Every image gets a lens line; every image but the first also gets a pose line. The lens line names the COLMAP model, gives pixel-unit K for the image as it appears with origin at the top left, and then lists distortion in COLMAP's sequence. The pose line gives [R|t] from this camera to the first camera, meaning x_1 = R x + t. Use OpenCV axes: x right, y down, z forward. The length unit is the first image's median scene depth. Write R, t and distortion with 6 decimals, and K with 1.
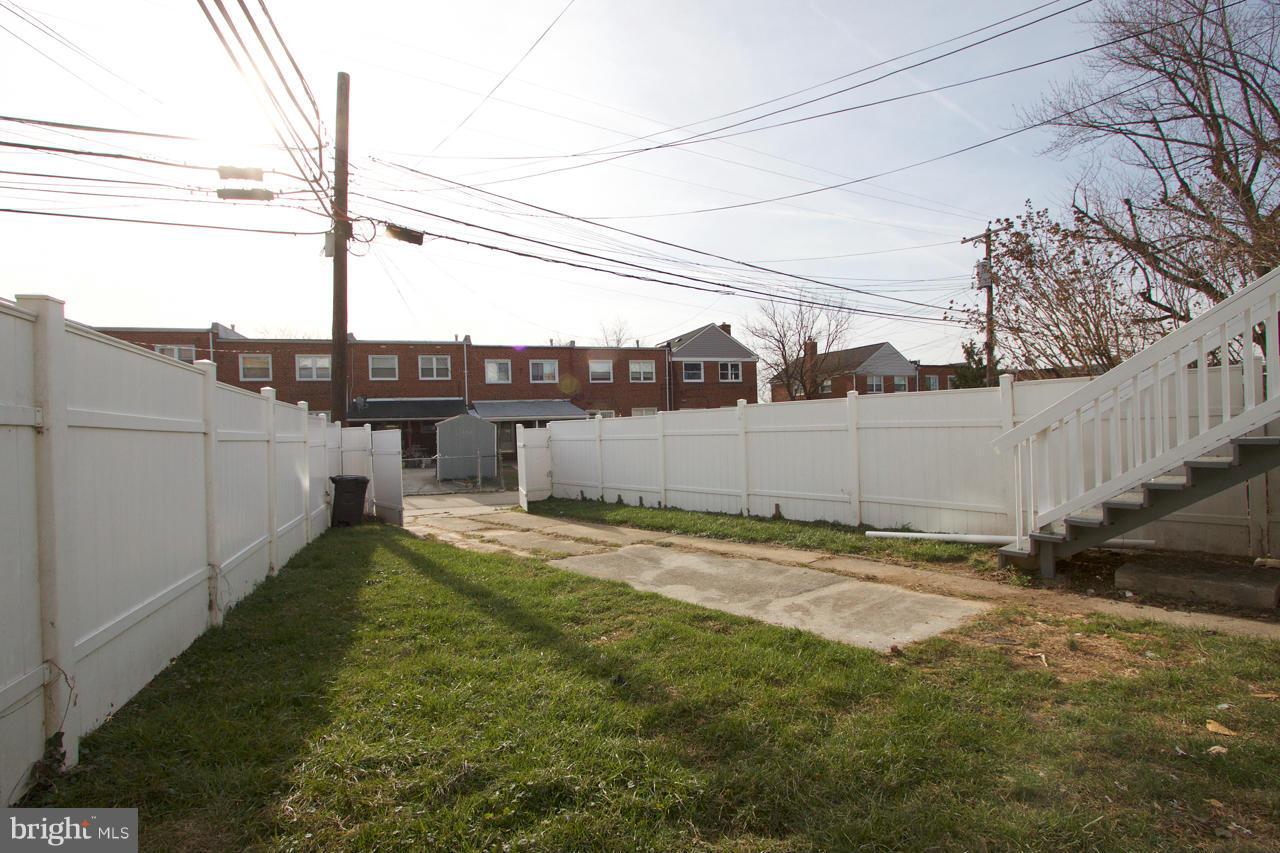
lens RADIAL K [[589.8, 0, 622.5], [0, 589.8, 431.4], [0, 0, 1]] dist [-0.020487, 0.000218]
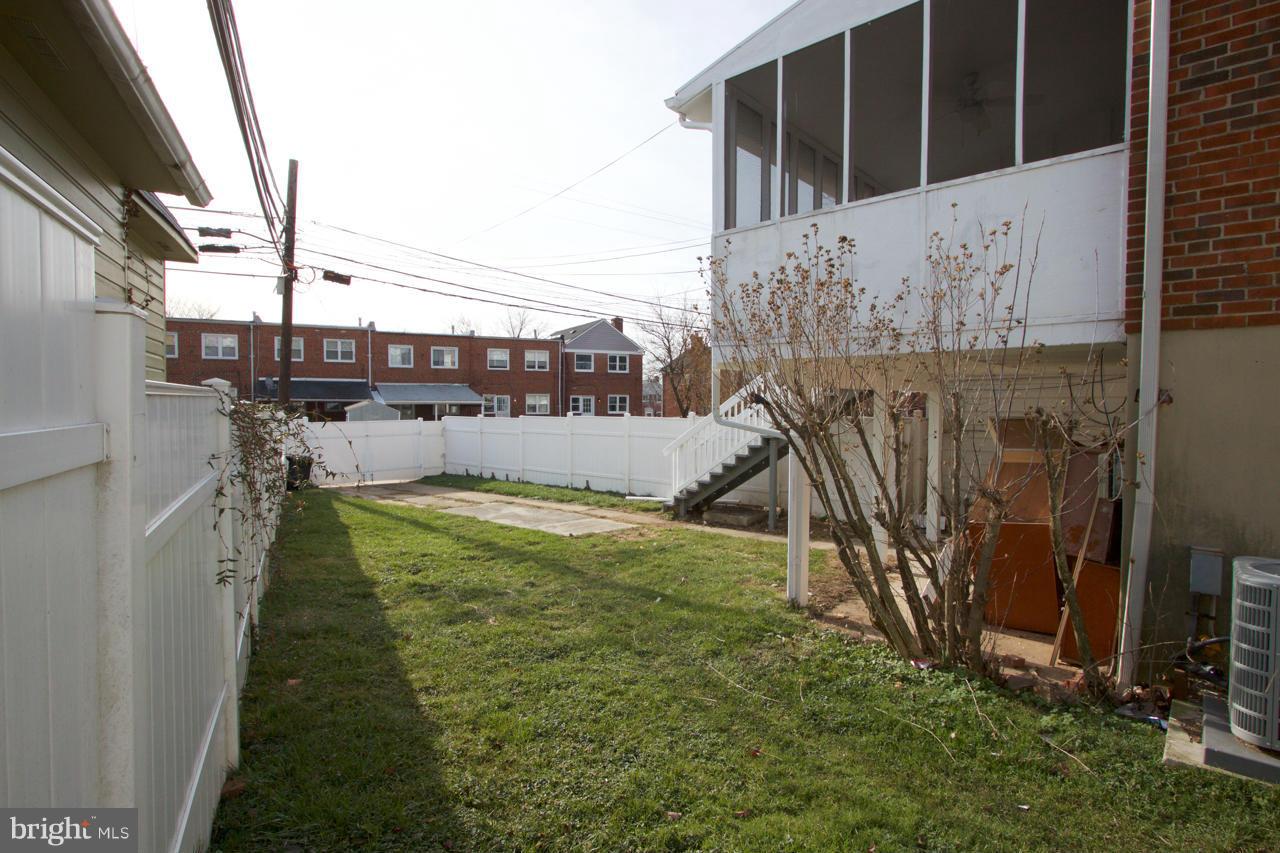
lens RADIAL K [[589.8, 0, 622.5], [0, 589.8, 431.4], [0, 0, 1]] dist [-0.020487, 0.000218]
pose [[0.986601, 0.030922, 0.160193, 0.024325], [-0.036796, 0.998750, 0.033833, -0.016849], [-0.158947, -0.039274, 0.986506, -0.148661]]
